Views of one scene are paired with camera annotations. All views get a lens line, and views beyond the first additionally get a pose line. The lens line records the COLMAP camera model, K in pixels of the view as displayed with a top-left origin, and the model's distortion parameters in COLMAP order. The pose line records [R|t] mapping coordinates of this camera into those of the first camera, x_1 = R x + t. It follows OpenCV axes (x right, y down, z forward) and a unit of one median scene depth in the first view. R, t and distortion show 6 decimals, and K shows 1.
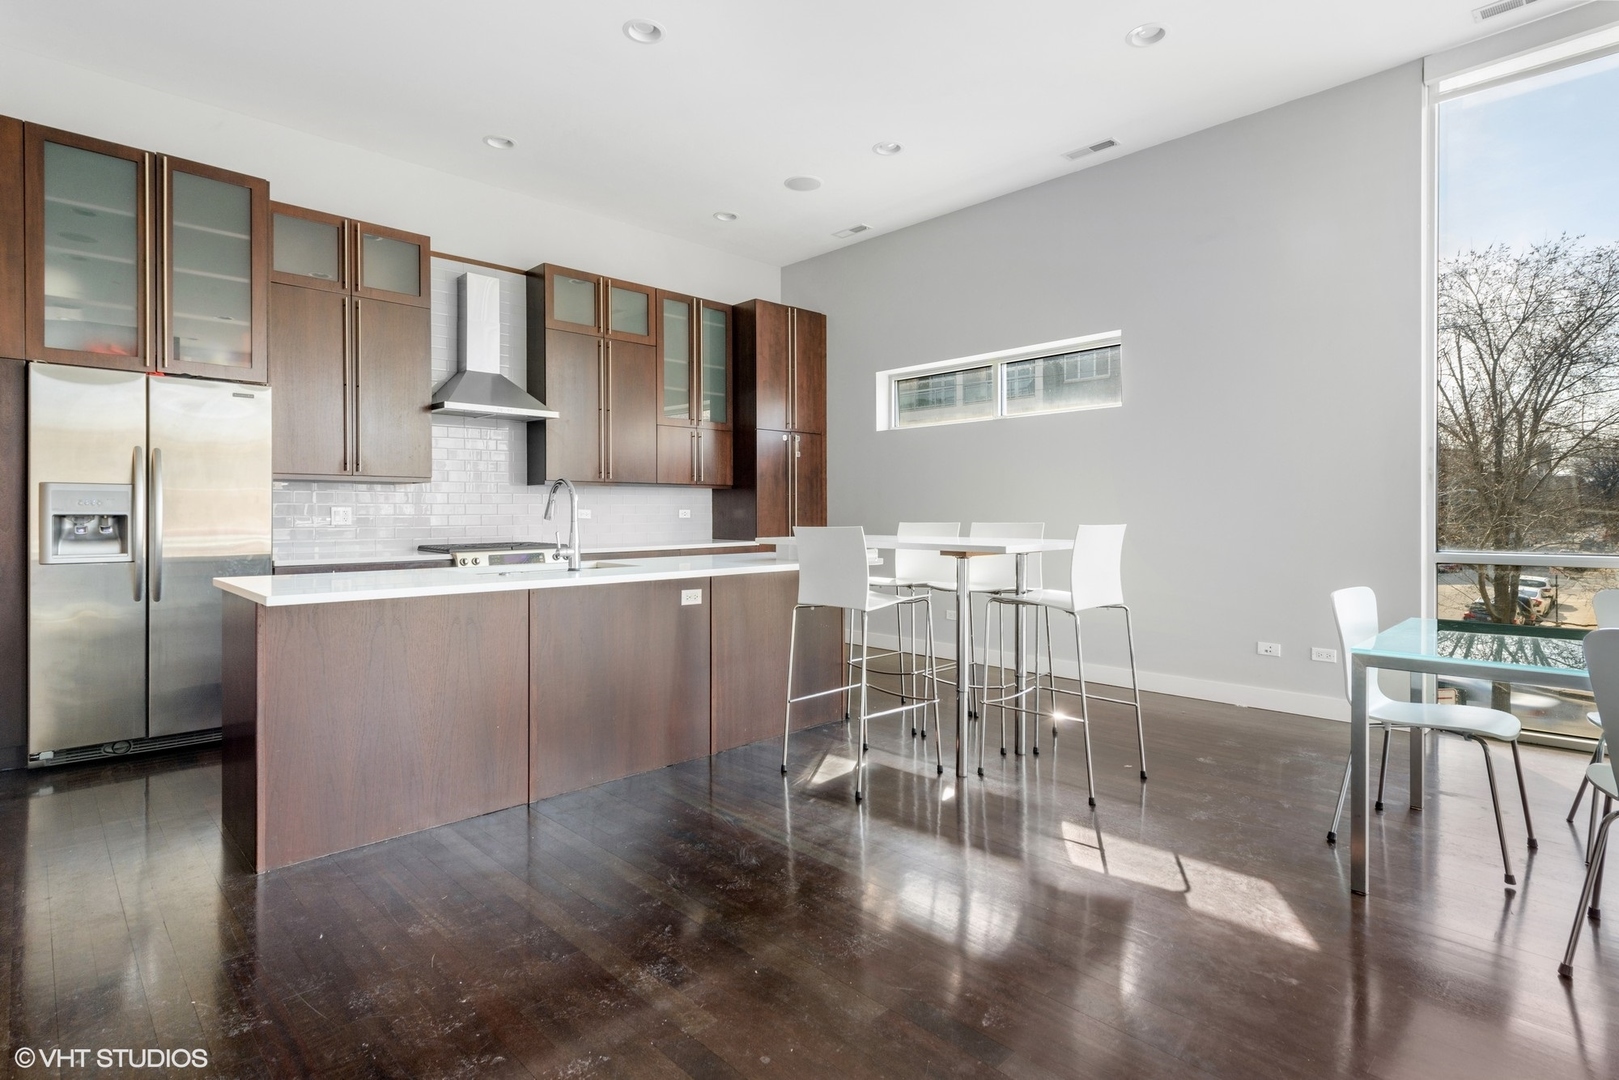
lens RADIAL K [[805.5, 0, 808.9], [0, 805.5, 517.6], [0, 0, 1]] dist [0.000150, -0.002485]
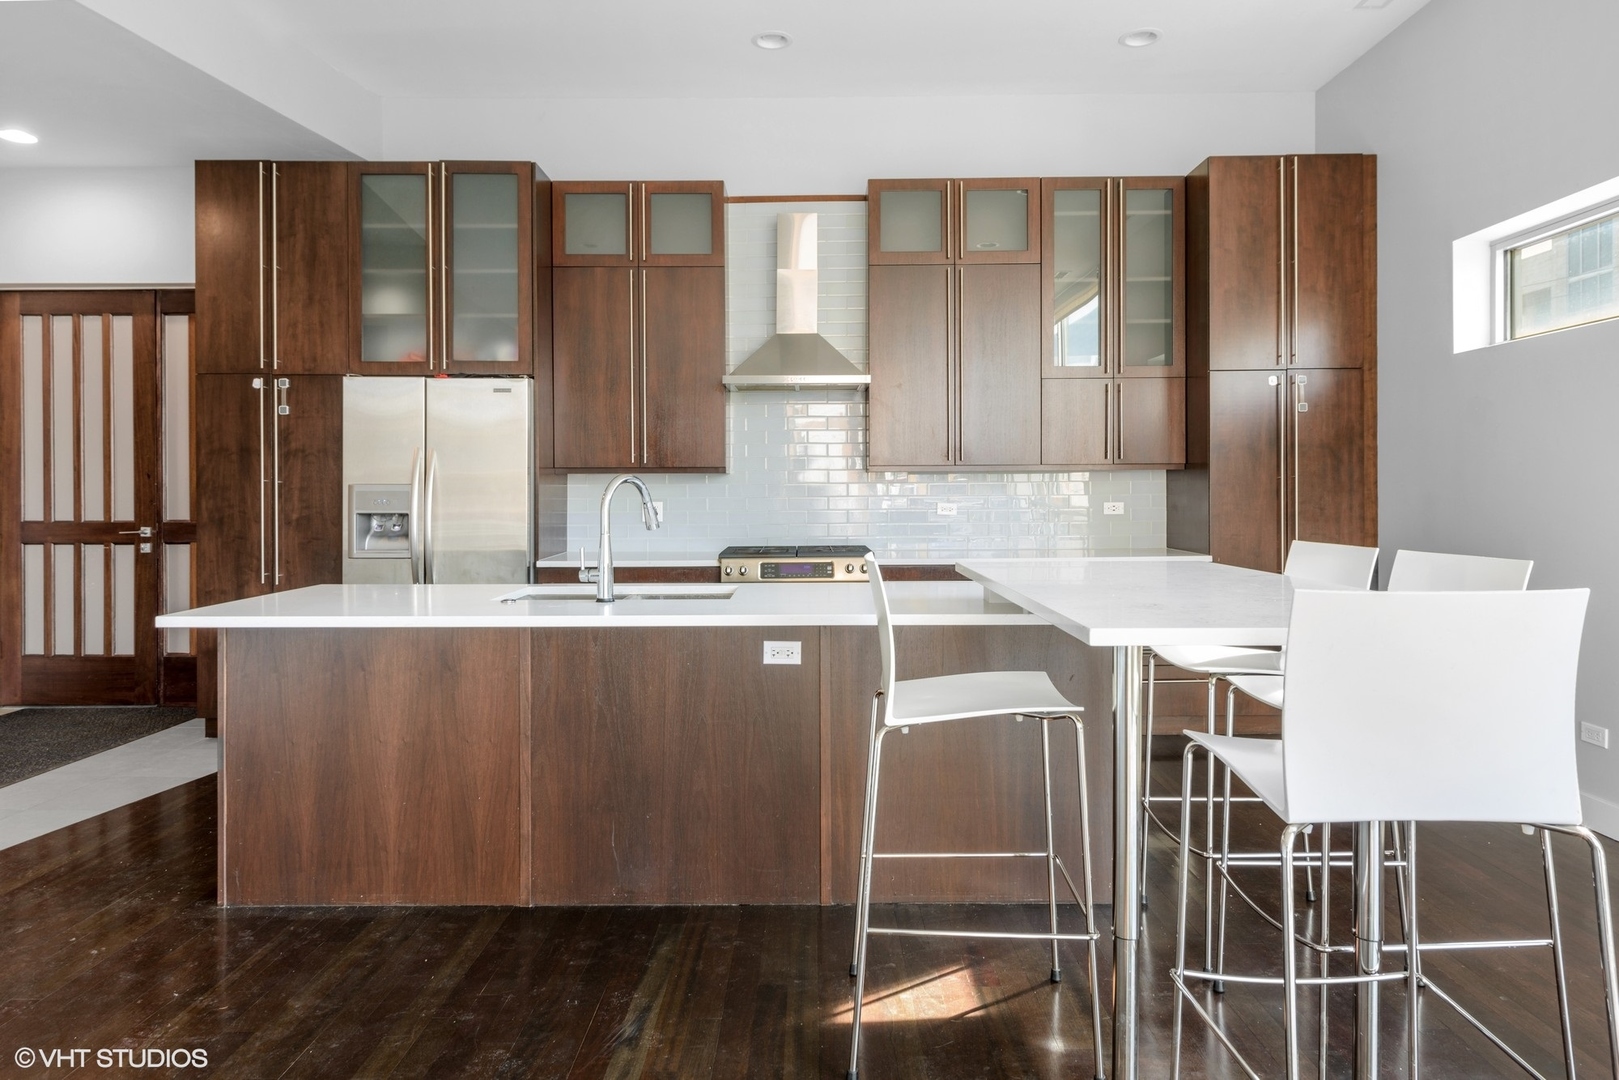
lens RADIAL K [[978.6, 0, 808.8], [0, 978.6, 495.6], [0, 0, 1]] dist [0.005508, 0.000410]
pose [[0.710311, 0.001256, -0.703887, 0.413179], [-0.001013, 0.999999, 0.000762, -0.027336], [0.703887, 0.000172, 0.710312, 0.447995]]
